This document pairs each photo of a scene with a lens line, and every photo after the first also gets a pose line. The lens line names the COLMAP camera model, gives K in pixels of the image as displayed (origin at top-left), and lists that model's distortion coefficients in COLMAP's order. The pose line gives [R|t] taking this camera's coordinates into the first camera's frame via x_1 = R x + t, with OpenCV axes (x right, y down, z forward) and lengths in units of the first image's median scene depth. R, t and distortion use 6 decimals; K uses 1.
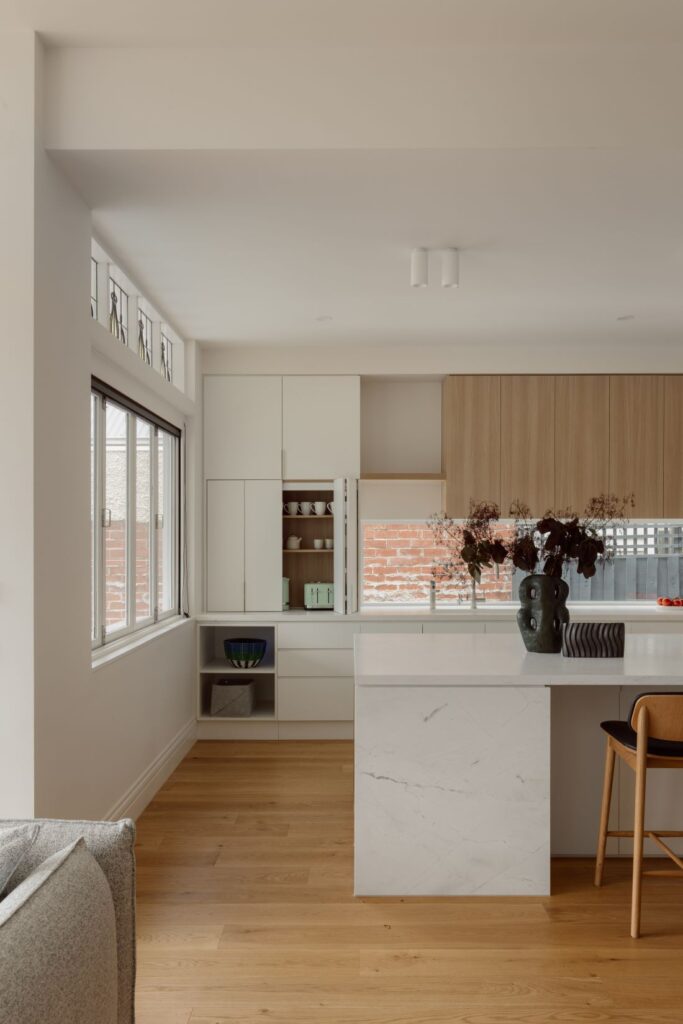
lens RADIAL K [[892.5, 0, 339.7], [0, 892.5, 535.7], [0, 0, 1]] dist [0.004291, 0.004648]
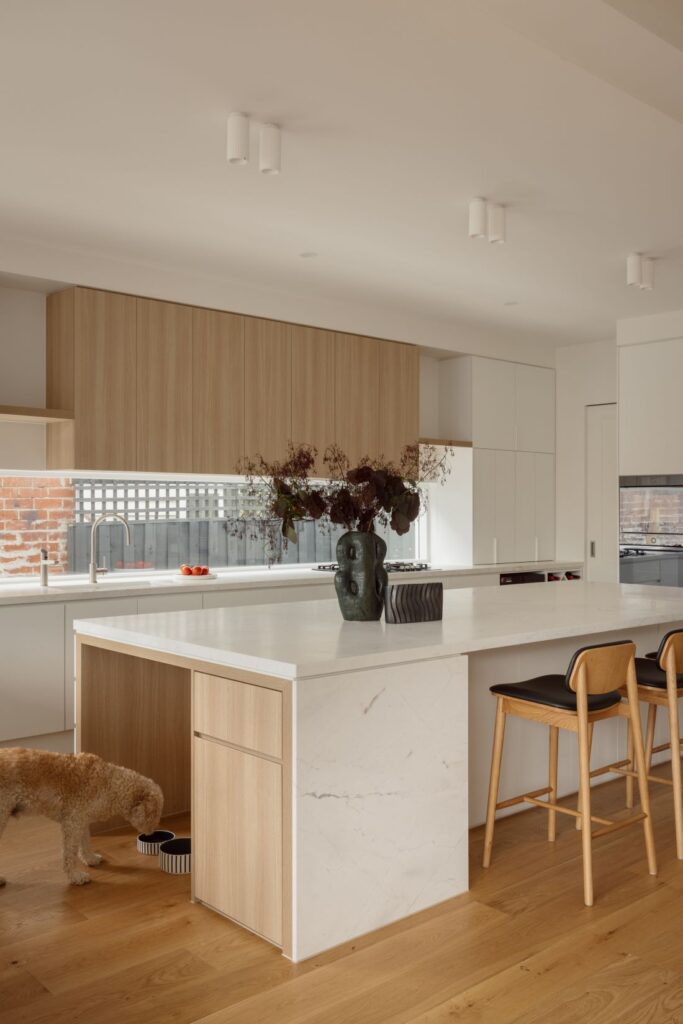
lens RADIAL K [[959.5, 0, 343.4], [0, 959.5, 512.3], [0, 0, 1]] dist [0.010306, 0.000000]
pose [[0.723918, 0.001465, 0.689884, -0.423051], [-0.004400, 0.999987, 0.002493, 0.022657], [-0.689872, -0.004840, 0.723915, 0.331664]]
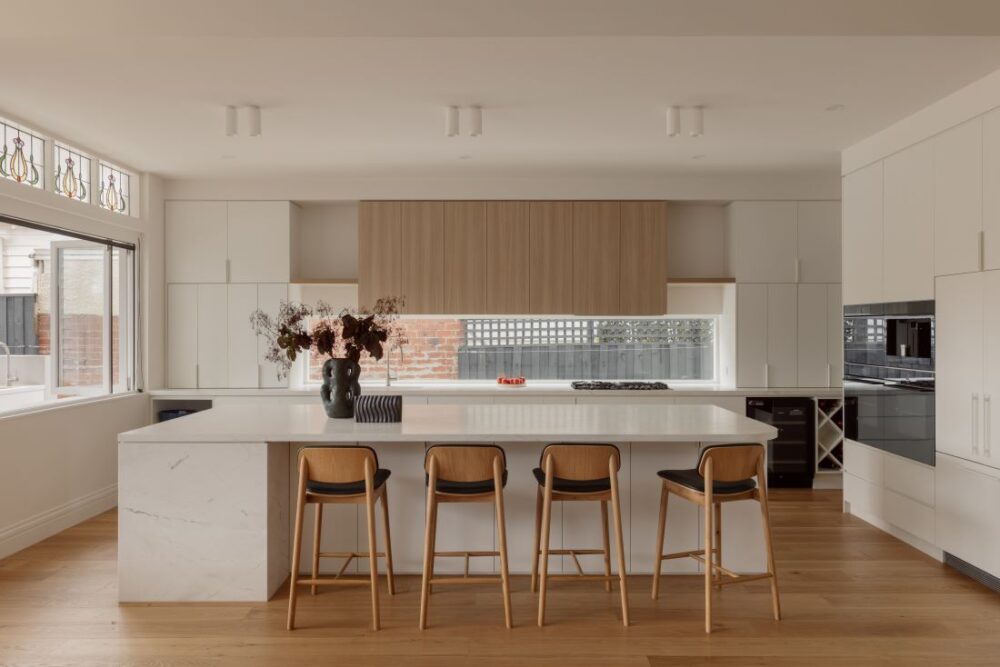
lens RADIAL K [[739.9, 0, 499.8], [0, 739.9, 334.4], [0, 0, 1]] dist [0.002022, -0.013705]
pose [[0.999979, -0.000431, 0.006435, 0.451694], [0.000376, 0.999963, 0.008631, 0.000132], [-0.006438, -0.008629, 0.999942, -0.070333]]
